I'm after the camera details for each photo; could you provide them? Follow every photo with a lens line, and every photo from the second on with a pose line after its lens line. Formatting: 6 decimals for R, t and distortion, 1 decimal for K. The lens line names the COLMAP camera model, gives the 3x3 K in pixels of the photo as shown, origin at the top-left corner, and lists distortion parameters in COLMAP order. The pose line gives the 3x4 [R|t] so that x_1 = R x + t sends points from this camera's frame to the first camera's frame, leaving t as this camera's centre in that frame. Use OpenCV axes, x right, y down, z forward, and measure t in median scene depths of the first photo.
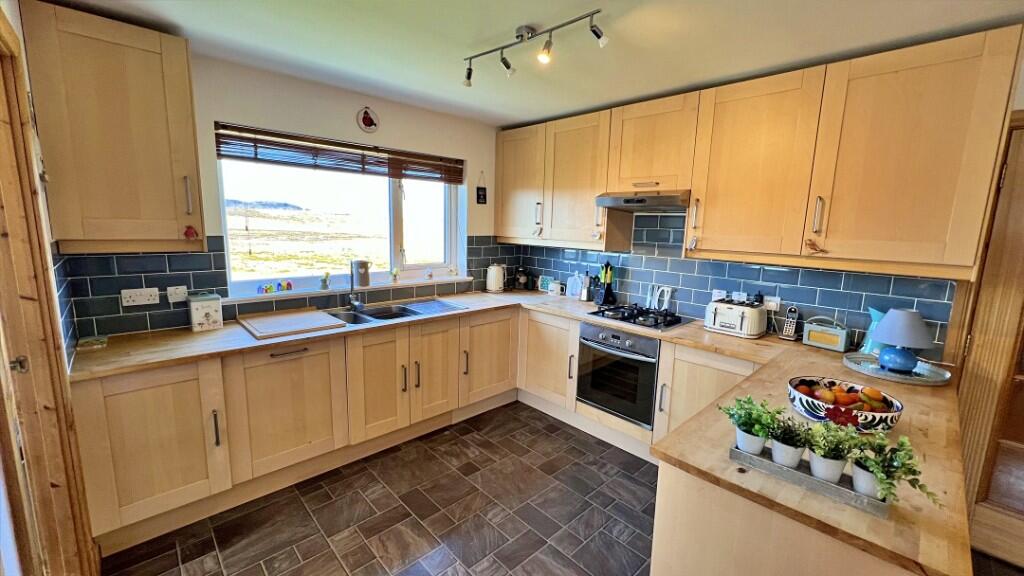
lens RADIAL K [[407.3, 0, 509.5], [0, 407.3, 287.0], [0, 0, 1]] dist [-0.010729, -0.000113]
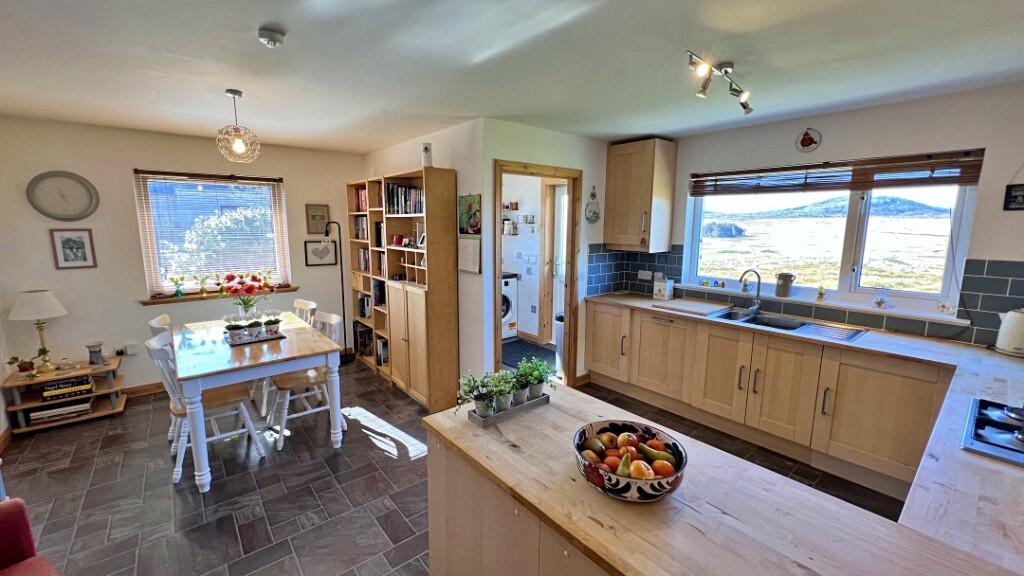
lens RADIAL K [[407.3, 0, 509.5], [0, 407.3, 287.0], [0, 0, 1]] dist [-0.010729, -0.000113]
pose [[-0.076253, 0.124391, -0.989299, 0.792432], [-0.163932, 0.977122, 0.135495, -0.057808], [0.983520, 0.172509, -0.054116, 0.367358]]
